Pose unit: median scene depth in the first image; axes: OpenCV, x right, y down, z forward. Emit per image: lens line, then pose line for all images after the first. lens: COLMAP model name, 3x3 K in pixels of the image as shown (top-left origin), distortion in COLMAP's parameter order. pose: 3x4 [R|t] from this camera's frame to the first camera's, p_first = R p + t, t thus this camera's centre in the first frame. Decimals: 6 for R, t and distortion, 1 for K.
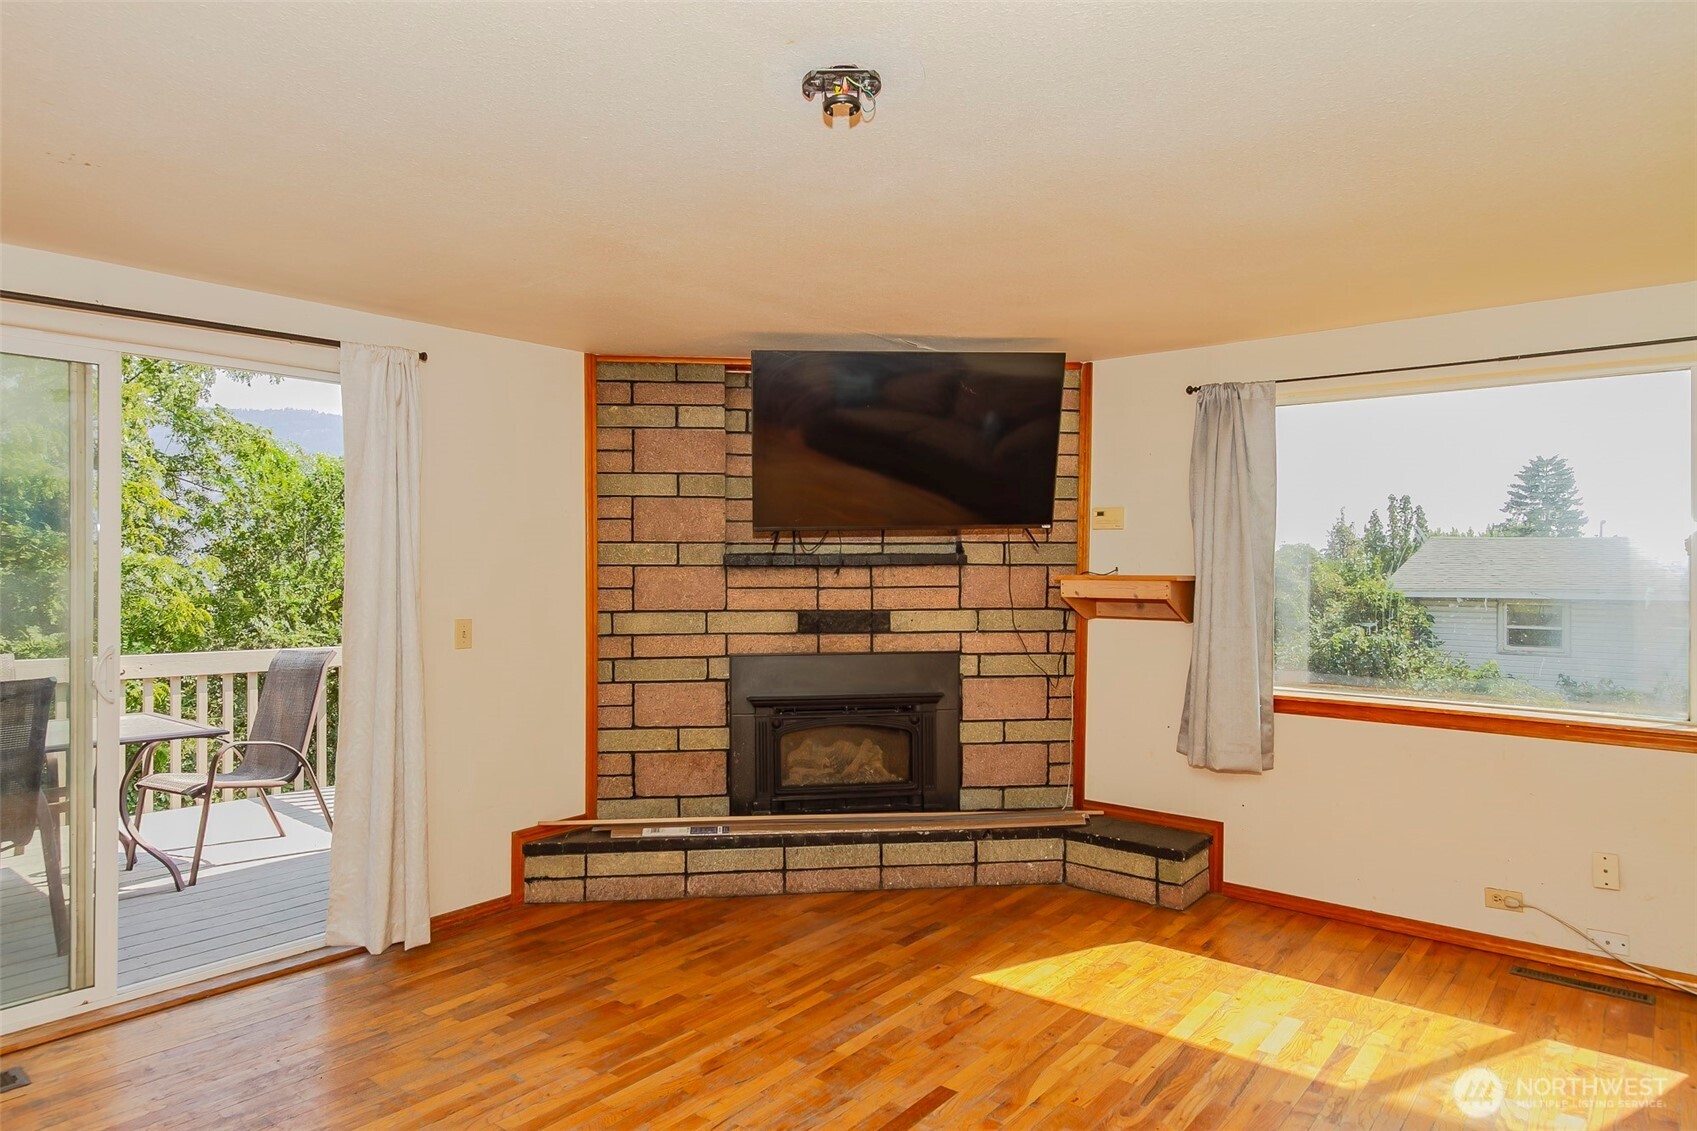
lens RADIAL K [[1011.8, 0, 839.7], [0, 1011.8, 568.4], [0, 0, 1]] dist [0.000820, 0.000002]
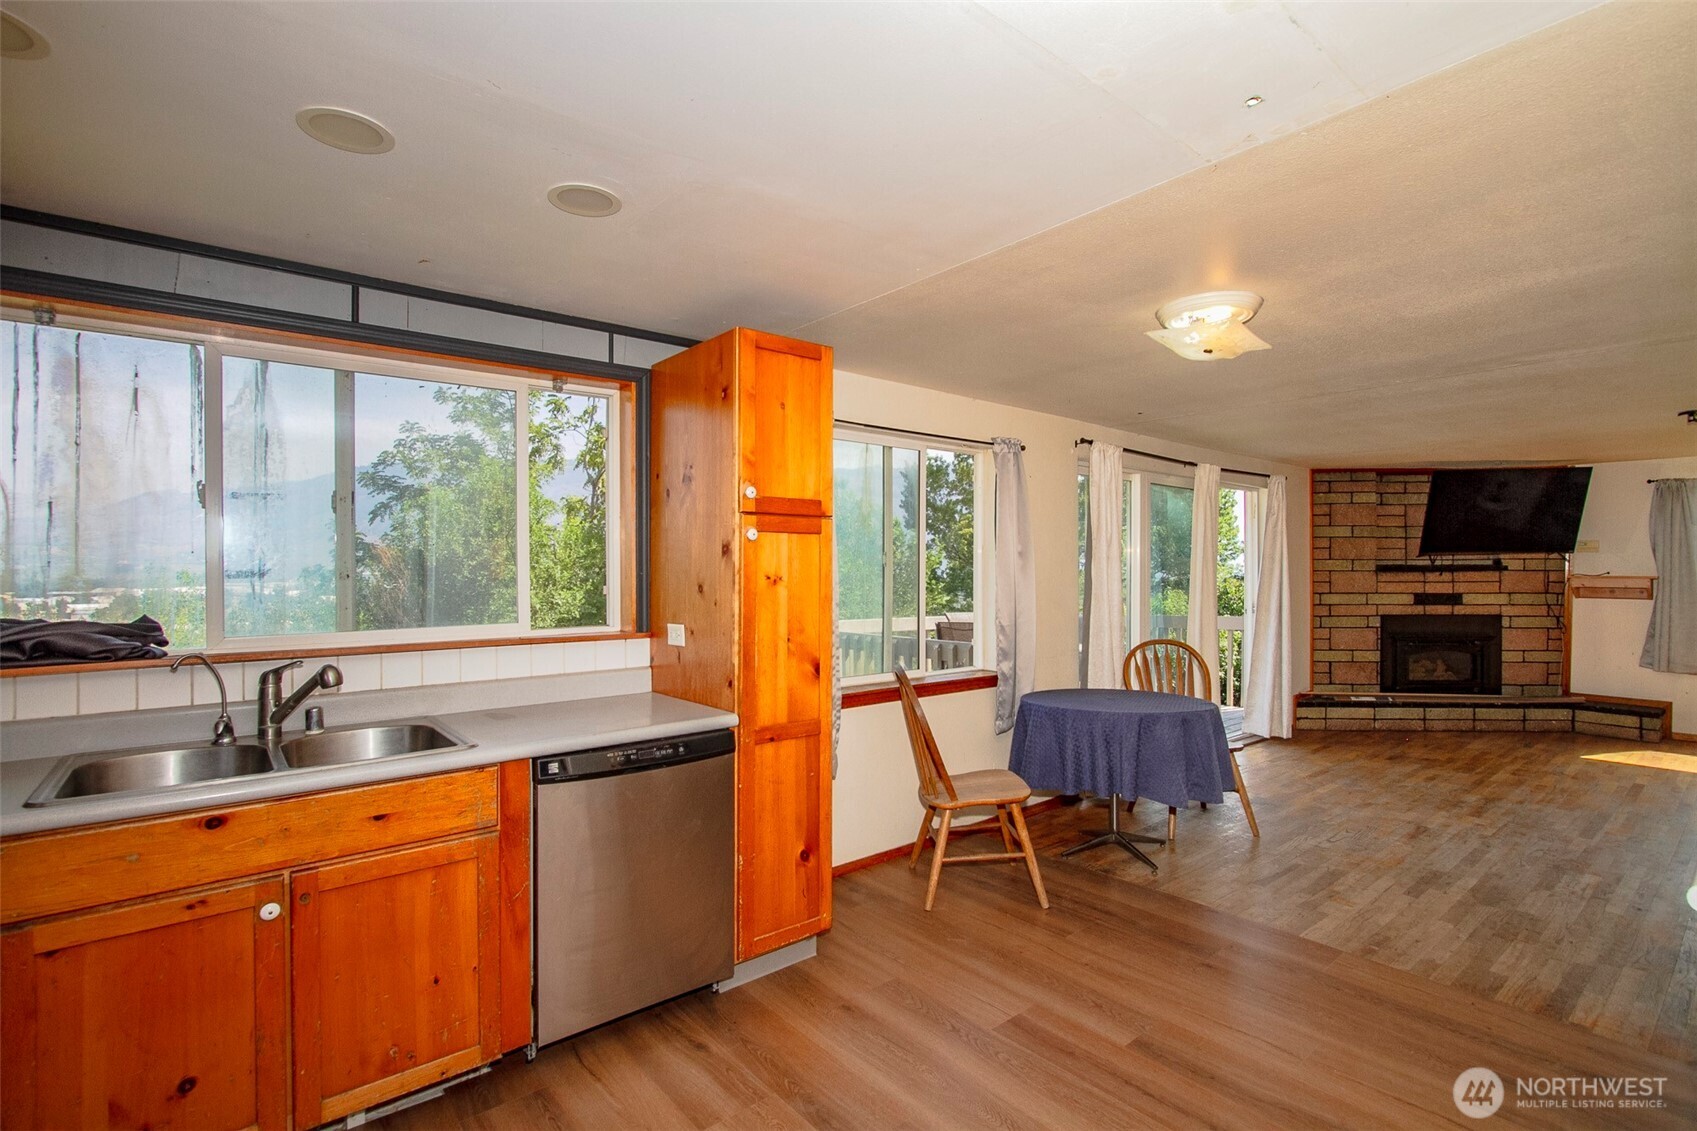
lens RADIAL K [[768.7, 0, 849.8], [0, 768.7, 569.8], [0, 0, 1]] dist [-0.009702, -0.001568]
pose [[0.982107, 0.000164, -0.188325, -0.865532], [-0.000086, 1.000000, 0.000426, -0.005547], [0.188325, -0.000403, 0.982107, -0.707954]]
